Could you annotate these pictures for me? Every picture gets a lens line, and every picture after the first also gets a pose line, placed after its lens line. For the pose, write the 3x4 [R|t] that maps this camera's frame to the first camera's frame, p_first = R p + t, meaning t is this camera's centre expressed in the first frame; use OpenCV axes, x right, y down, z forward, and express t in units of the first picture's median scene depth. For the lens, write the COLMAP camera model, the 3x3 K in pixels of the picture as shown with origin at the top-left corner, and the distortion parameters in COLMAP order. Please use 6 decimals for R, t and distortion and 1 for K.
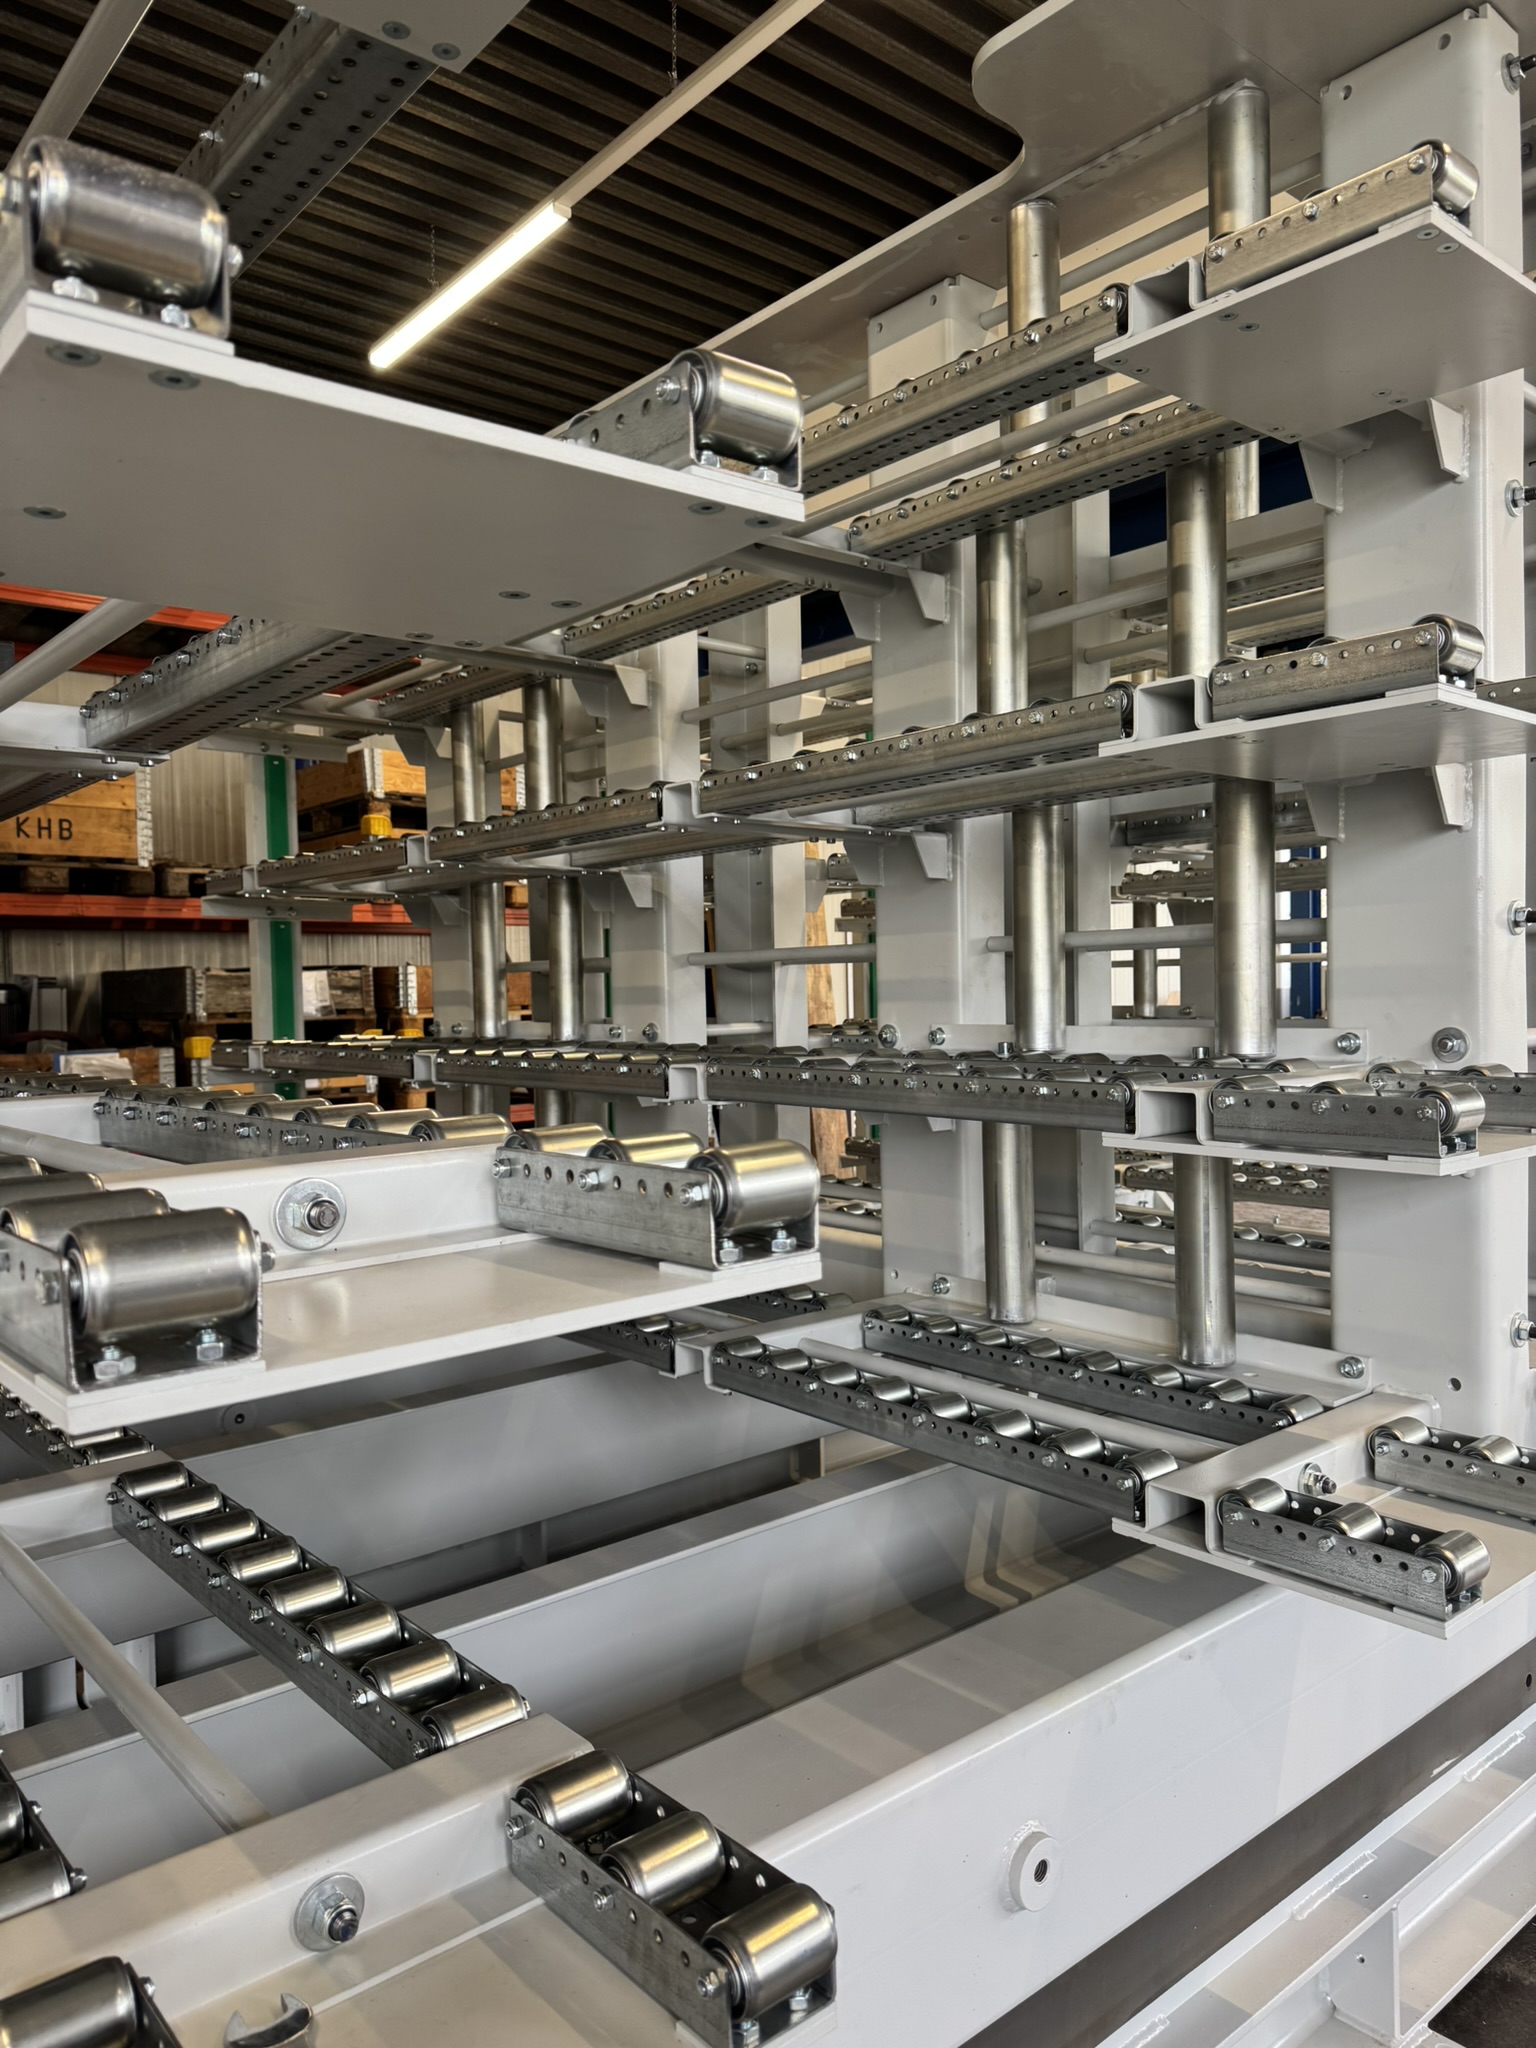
lens RADIAL K [[1441.8, 0, 768.9], [0, 1441.8, 1036.3], [0, 0, 1]] dist [0.117494, -0.148170]
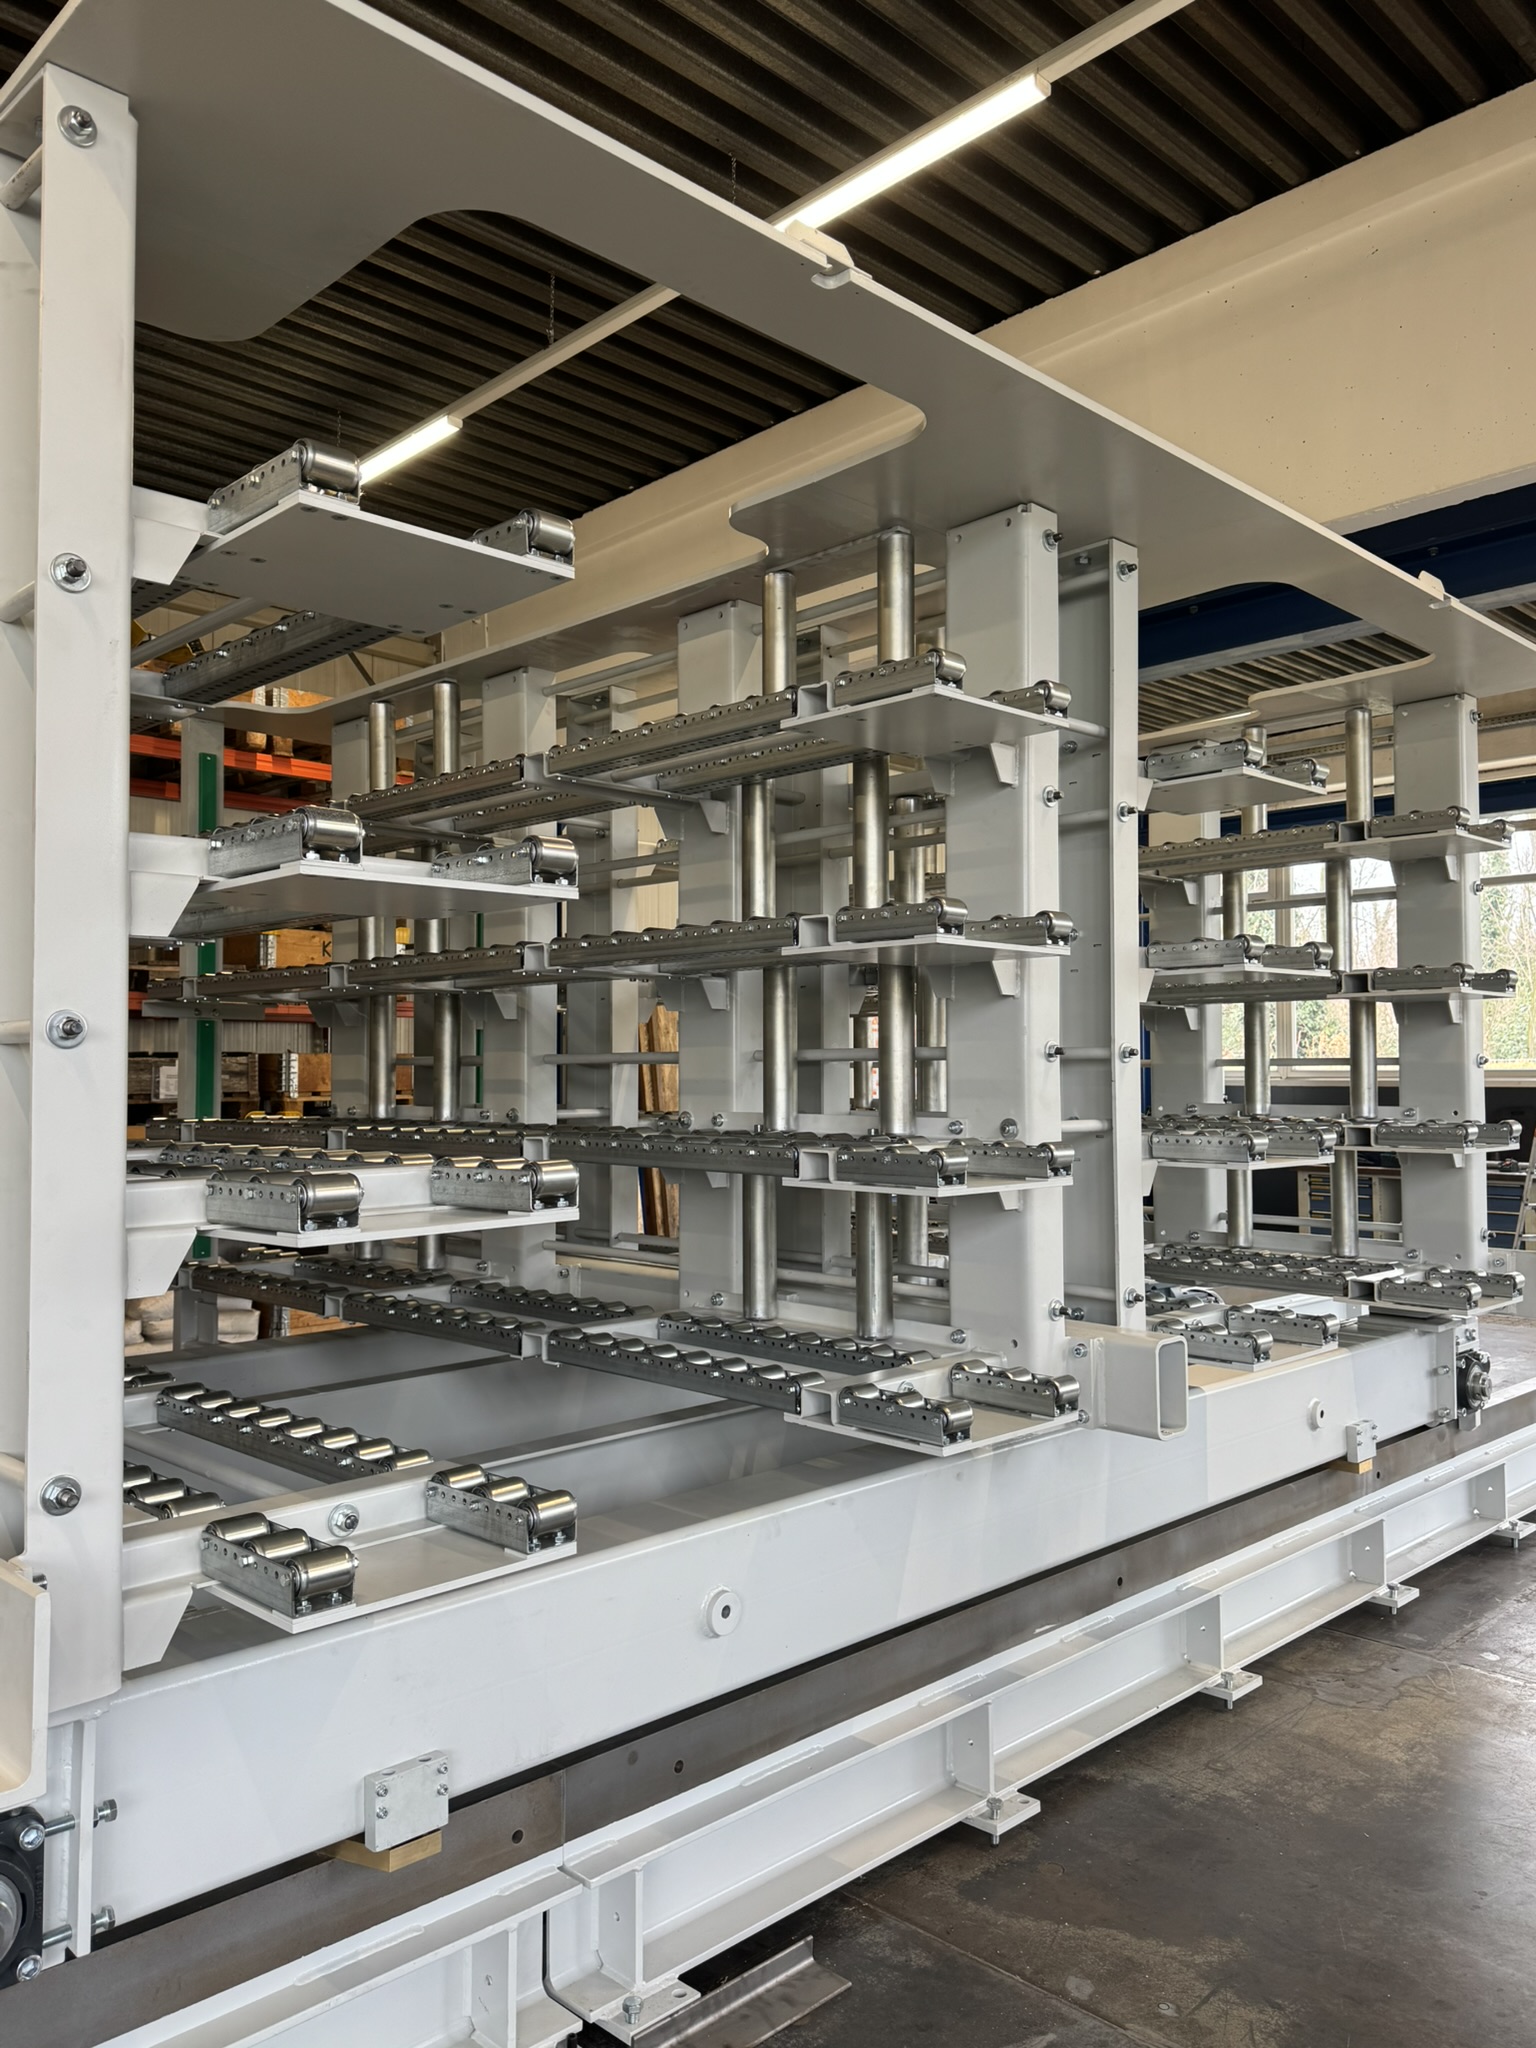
lens RADIAL K [[1543.7, 0, 768.0], [0, 1543.7, 1024.0], [0, 0, 1]] dist [0.146876, -0.219489]
pose [[0.996855, 0.019810, 0.076731, 0.057101], [-0.014732, 0.997698, -0.066196, 0.006394], [-0.077866, 0.064857, 0.994852, -0.611442]]
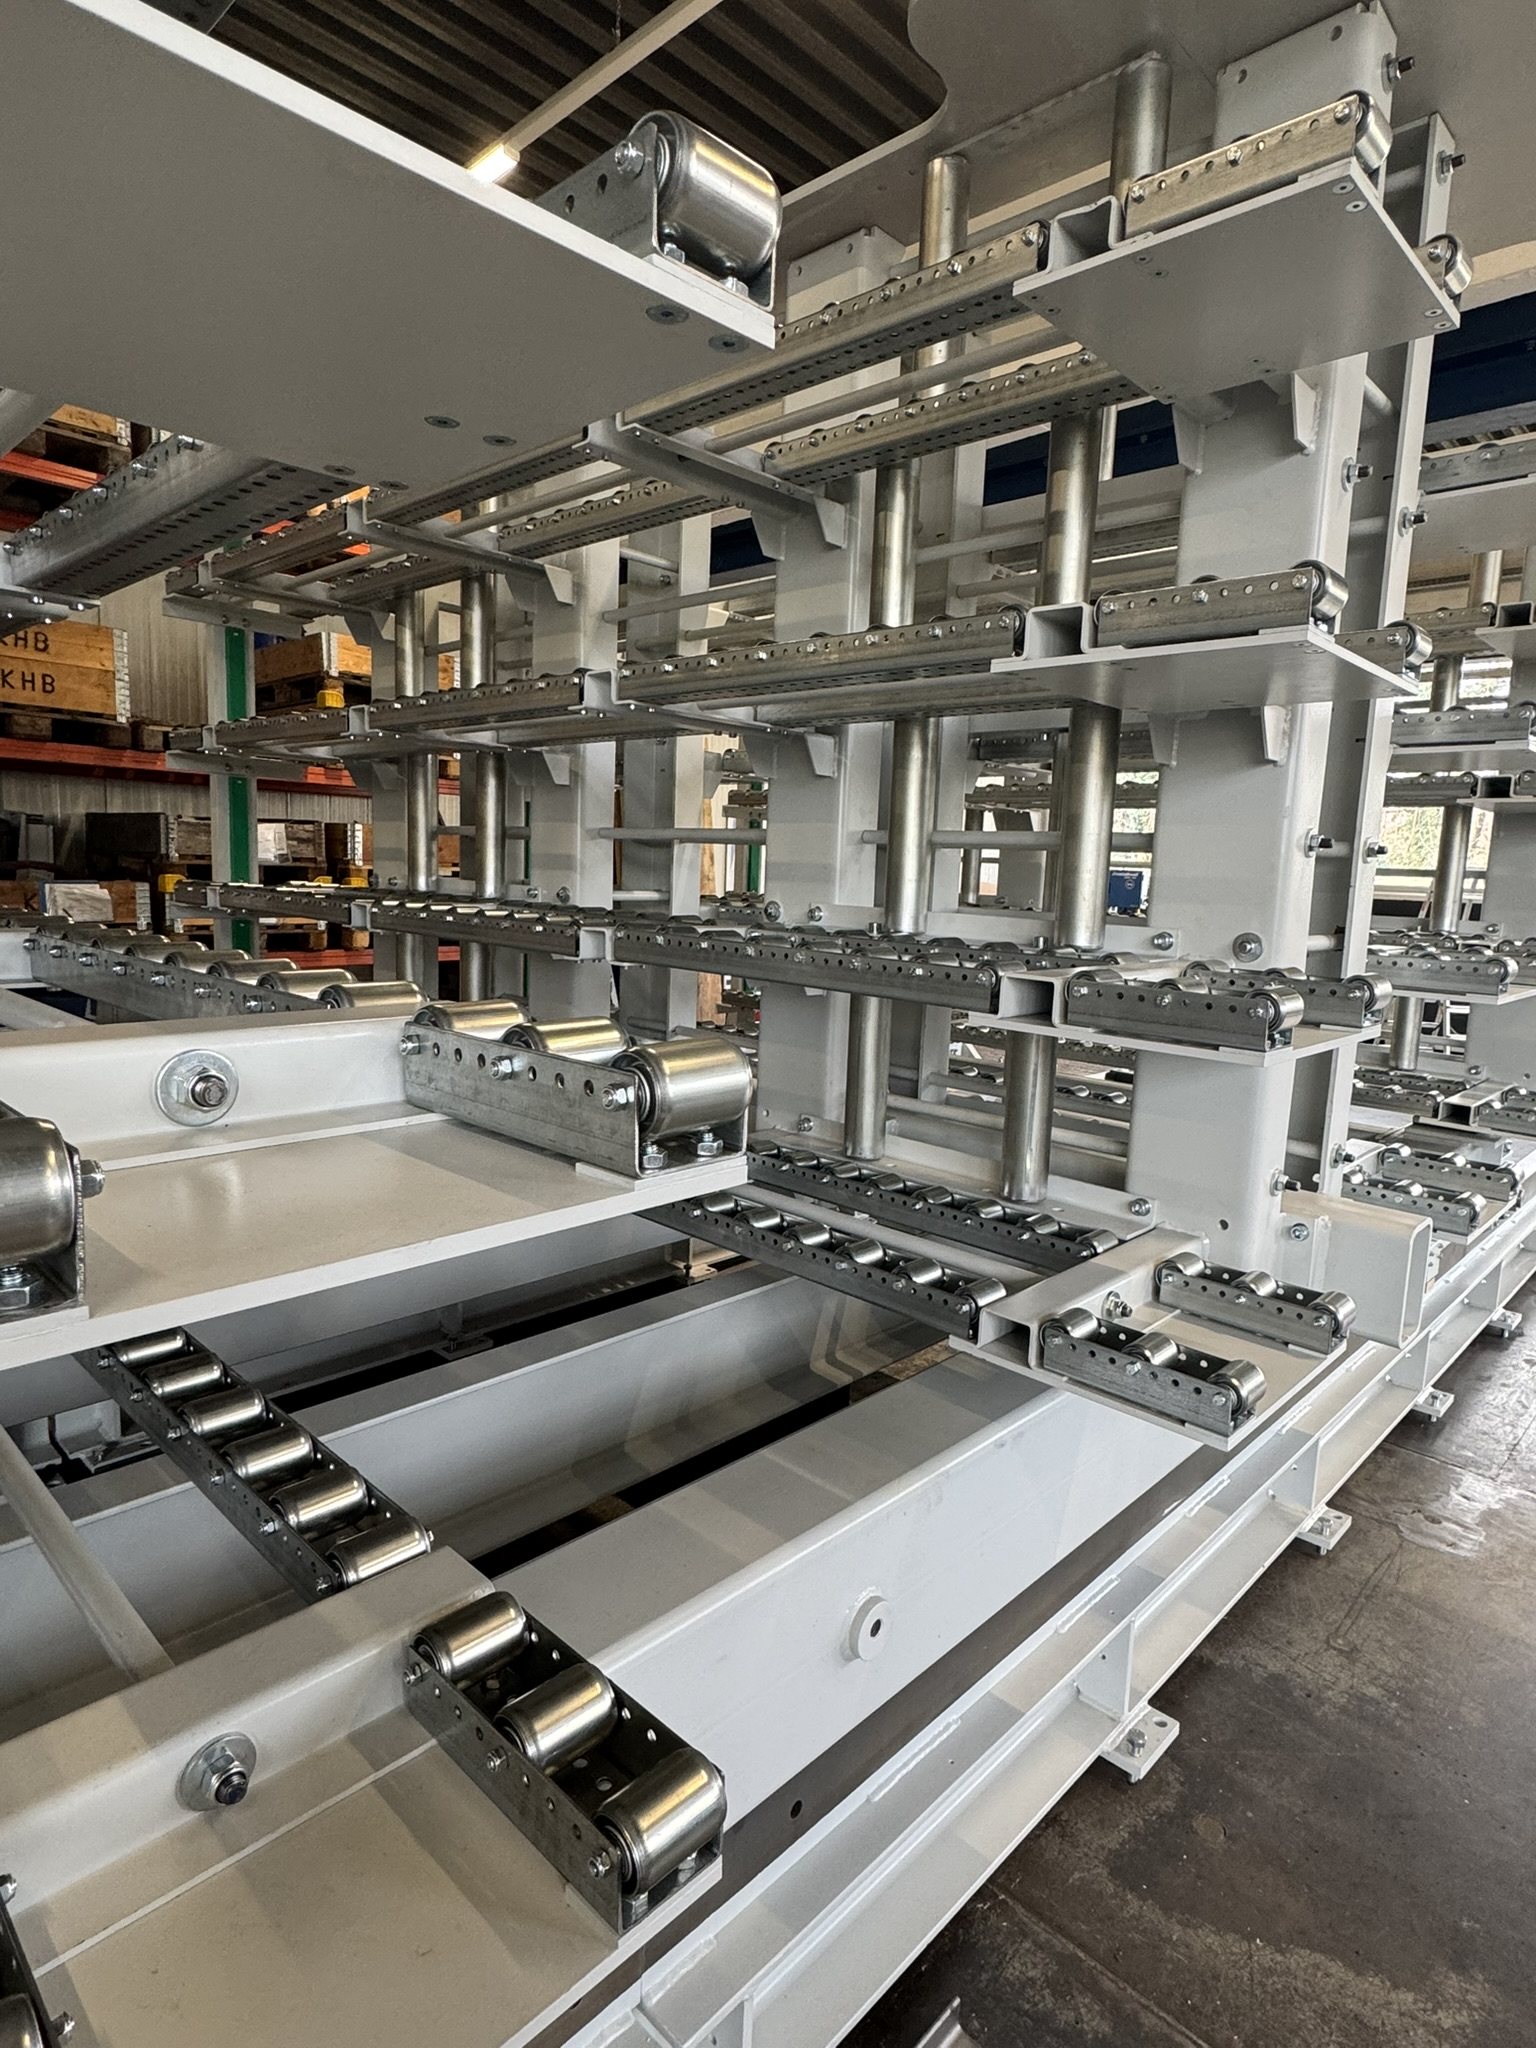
lens RADIAL K [[1139.1, 0, 777.1], [0, 1139.1, 1017.5], [0, 0, 1]] dist [0.001824, 0.000856]
pose [[0.992896, 0.044864, 0.110201, -0.012826], [-0.055780, 0.993617, 0.098054, -0.006352], [-0.105099, -0.103505, 0.989061, 0.108693]]
